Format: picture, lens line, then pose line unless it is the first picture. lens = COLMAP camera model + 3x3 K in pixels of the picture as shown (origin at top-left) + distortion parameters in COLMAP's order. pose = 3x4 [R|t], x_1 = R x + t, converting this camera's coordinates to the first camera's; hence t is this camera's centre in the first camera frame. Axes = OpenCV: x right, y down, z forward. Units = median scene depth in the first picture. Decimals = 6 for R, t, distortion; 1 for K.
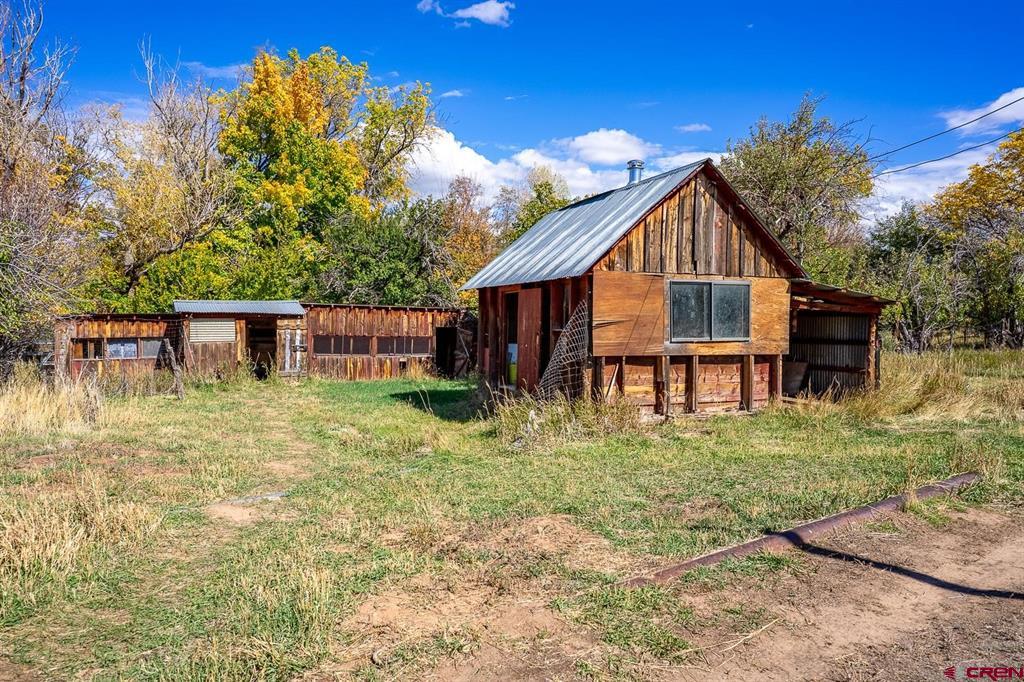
lens RADIAL K [[723.1, 0, 511.4], [0, 723.1, 340.8], [0, 0, 1]] dist [-0.003649, 0.011184]
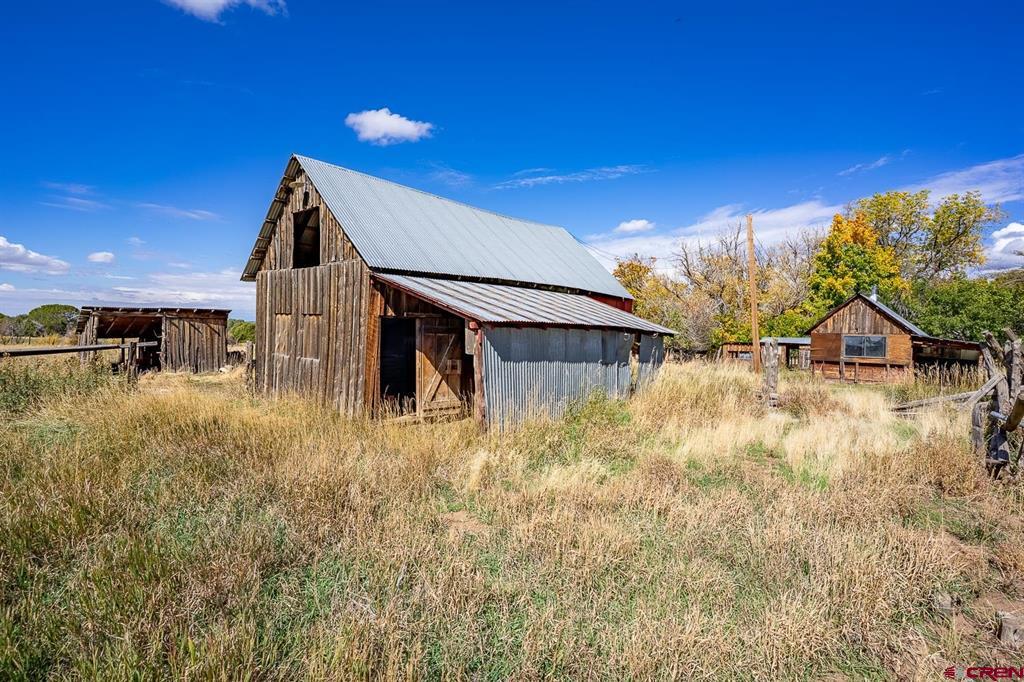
lens RADIAL K [[483.8, 0, 511.8], [0, 483.8, 339.3], [0, 0, 1]] dist [0.001599, 0.000459]
pose [[0.411199, 0.007805, -0.911512, 0.649654], [-0.035987, 0.999323, -0.007678, -0.002930], [0.910835, 0.035960, 0.411201, -0.459911]]
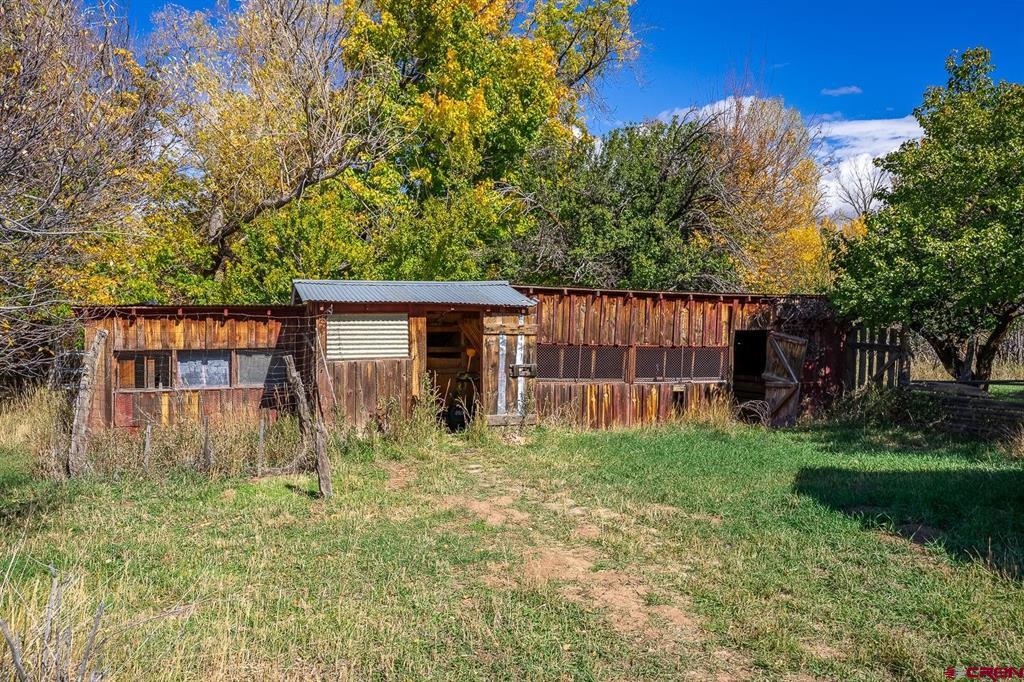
lens RADIAL K [[787.2, 0, 509.2], [0, 787.2, 338.0], [0, 0, 1]] dist [0.006208, 0.007371]
pose [[0.991661, 0.004778, -0.128784, -0.207547], [-0.004953, 0.999987, -0.001039, -0.011742], [0.128777, 0.001669, 0.991672, 0.391036]]
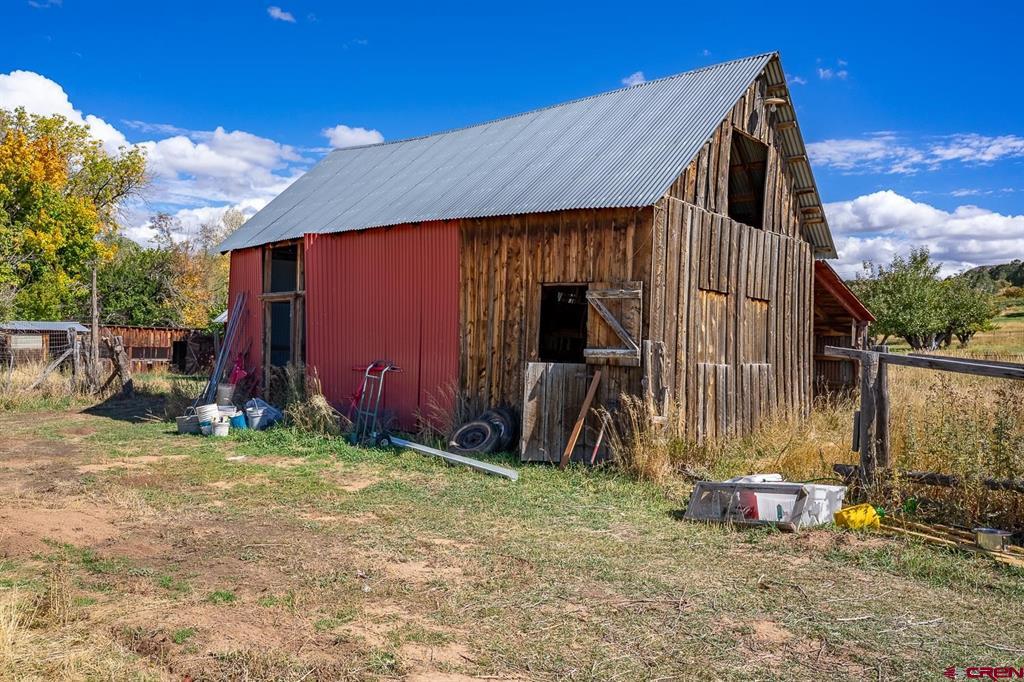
lens RADIAL K [[787.2, 0, 511.4], [0, 787.2, 342.1], [0, 0, 1]] dist [0.006208, 0.007371]
pose [[0.910437, 0.014701, 0.413385, -0.148328], [-0.006299, 0.999745, -0.021680, 0.015097], [-0.413599, 0.017134, 0.910298, -0.817695]]
